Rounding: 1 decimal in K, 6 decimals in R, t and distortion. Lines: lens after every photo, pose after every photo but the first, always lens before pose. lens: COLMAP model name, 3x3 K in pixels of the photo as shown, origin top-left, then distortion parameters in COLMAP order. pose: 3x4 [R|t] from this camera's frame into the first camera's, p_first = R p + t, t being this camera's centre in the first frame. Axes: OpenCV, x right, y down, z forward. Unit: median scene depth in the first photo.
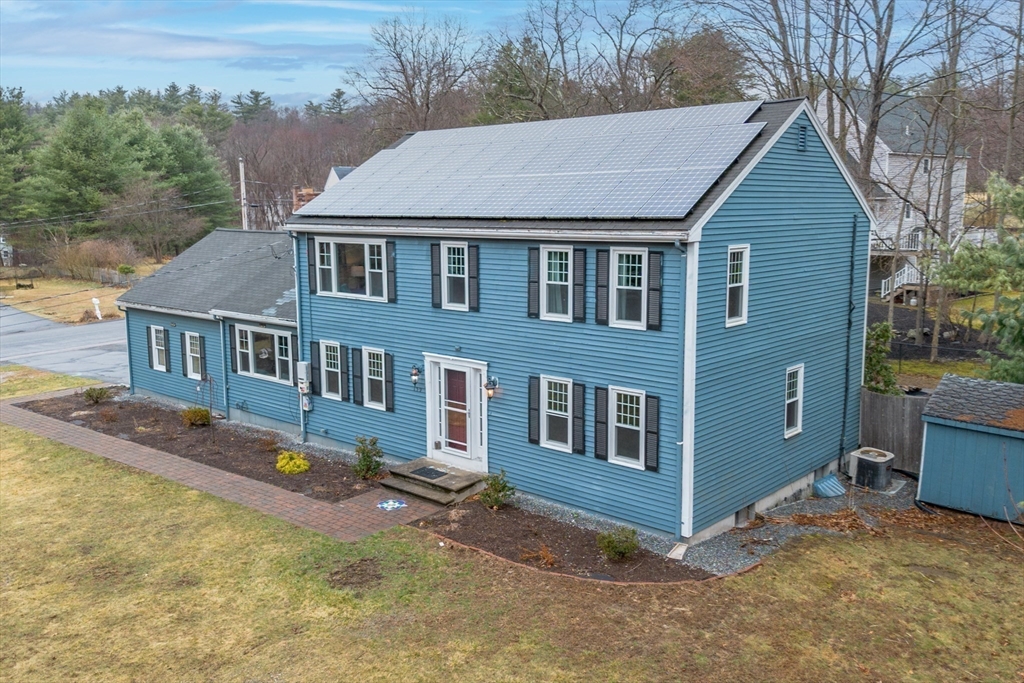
lens RADIAL K [[869.5, 0, 534.2], [0, 869.5, 367.8], [0, 0, 1]] dist [0.115071, -0.194654]
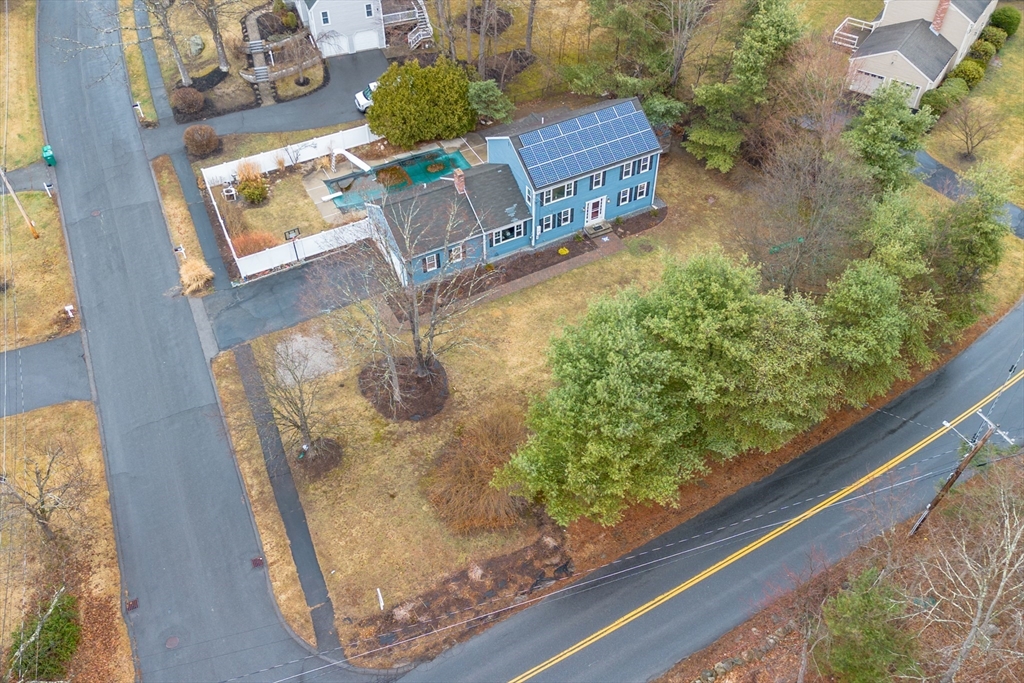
lens RADIAL K [[869.5, 0, 534.2], [0, 869.5, 367.8], [0, 0, 1]] dist [0.115071, -0.194654]
pose [[0.361147, -0.688766, 0.628628, -3.337910], [0.170611, 0.711551, 0.681606, -2.299837], [-0.916769, -0.138909, 0.374486, -0.298562]]
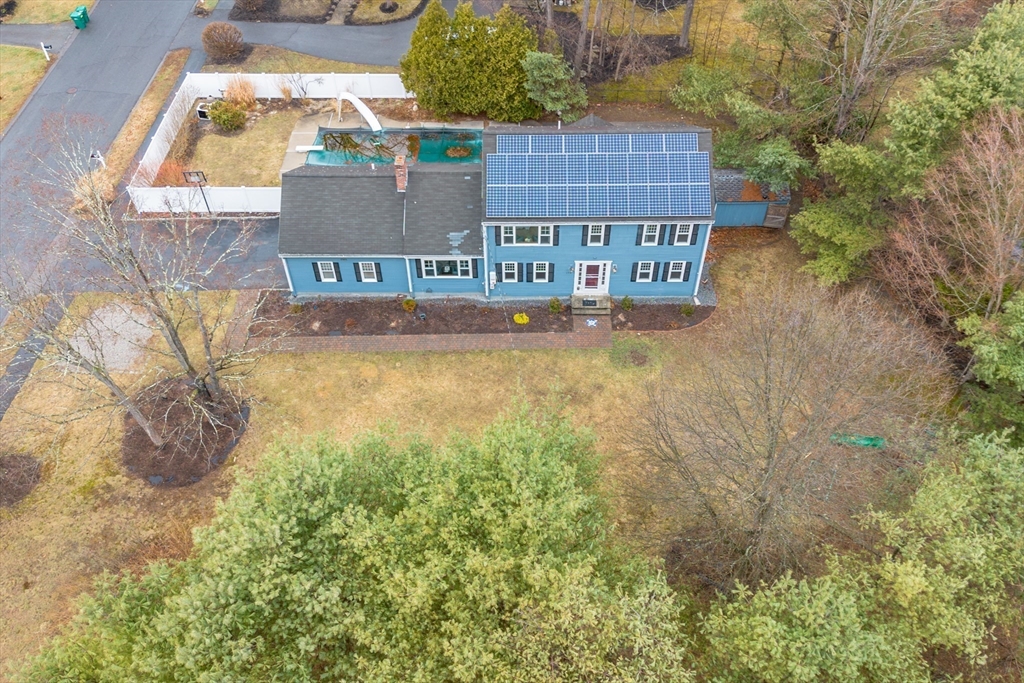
lens RADIAL K [[847.1, 0, 512.0], [0, 847.1, 341.5], [0, 0, 1]] dist [0.109869, -0.150024]
pose [[0.764249, -0.479340, 0.431459, -1.536252], [0.125510, 0.766765, 0.629538, -1.497929], [-0.632591, -0.426971, 0.646161, -0.550488]]
